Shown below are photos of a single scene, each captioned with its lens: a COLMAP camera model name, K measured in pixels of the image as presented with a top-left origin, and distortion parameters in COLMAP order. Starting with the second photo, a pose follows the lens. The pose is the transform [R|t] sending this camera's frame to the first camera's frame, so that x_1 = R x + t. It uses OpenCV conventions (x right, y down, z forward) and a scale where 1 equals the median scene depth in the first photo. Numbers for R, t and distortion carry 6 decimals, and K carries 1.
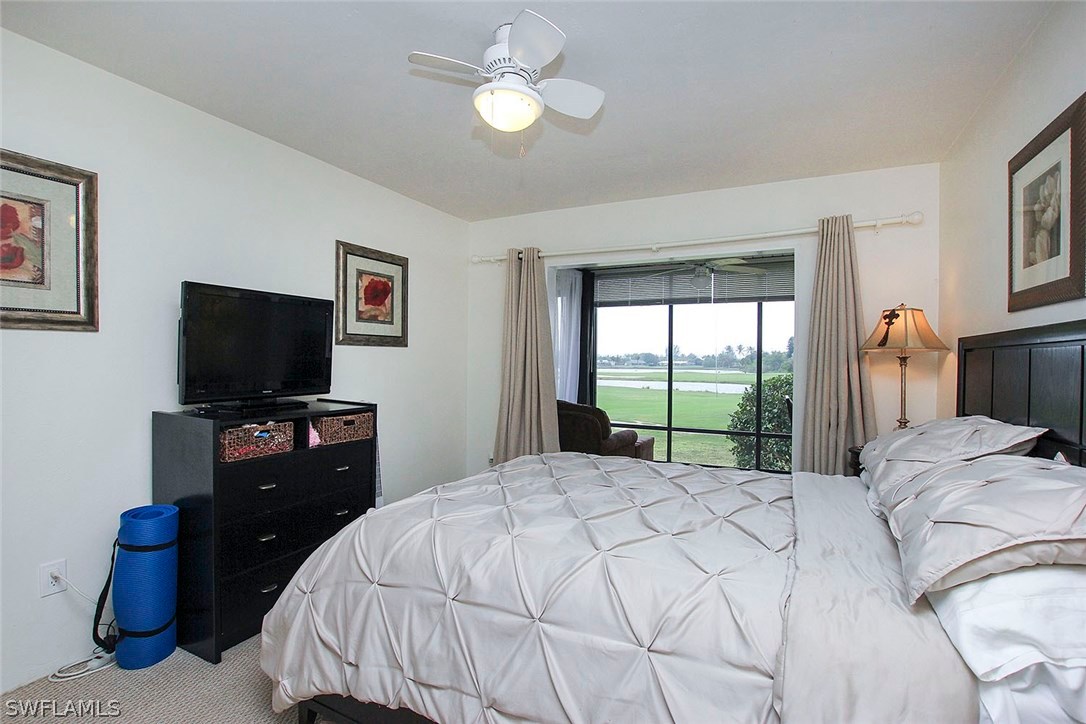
lens RADIAL K [[510.6, 0, 543.0], [0, 510.6, 362.0], [0, 0, 1]] dist [-0.001373, -0.000001]
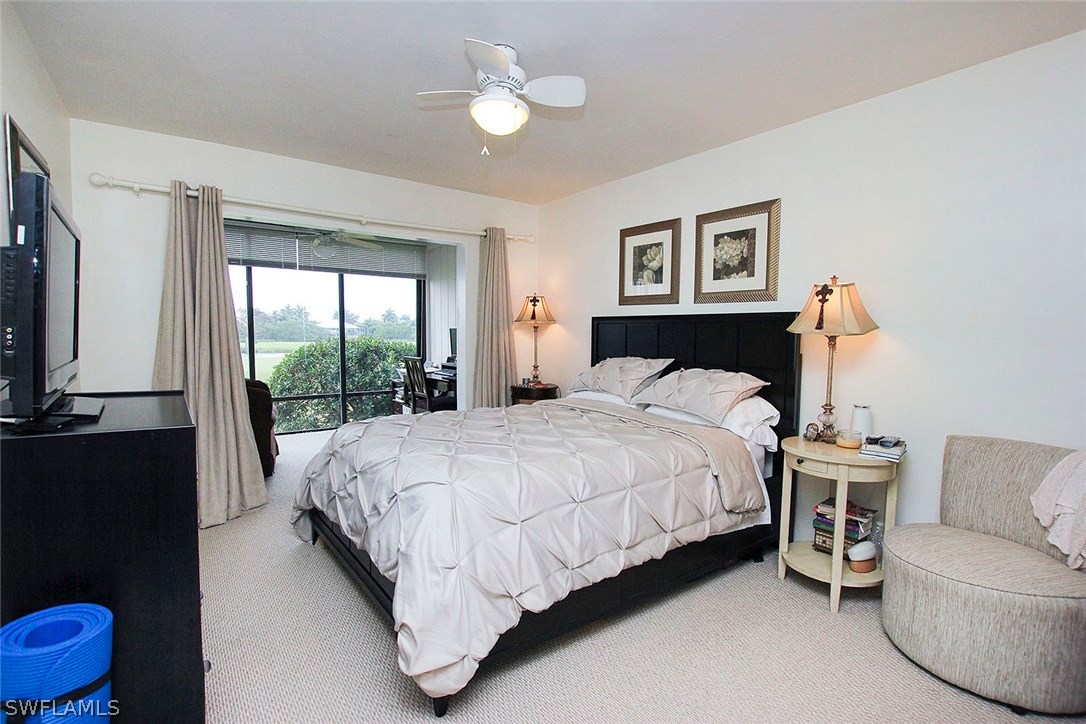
lens RADIAL K [[510.6, 0, 543.0], [0, 510.6, 362.0], [0, 0, 1]] dist [-0.001373, -0.000001]
pose [[0.469468, -0.057010, 0.881107, -0.436158], [-0.002256, 0.997833, 0.065765, -0.002398], [-0.882947, -0.032862, 0.468322, 0.133781]]
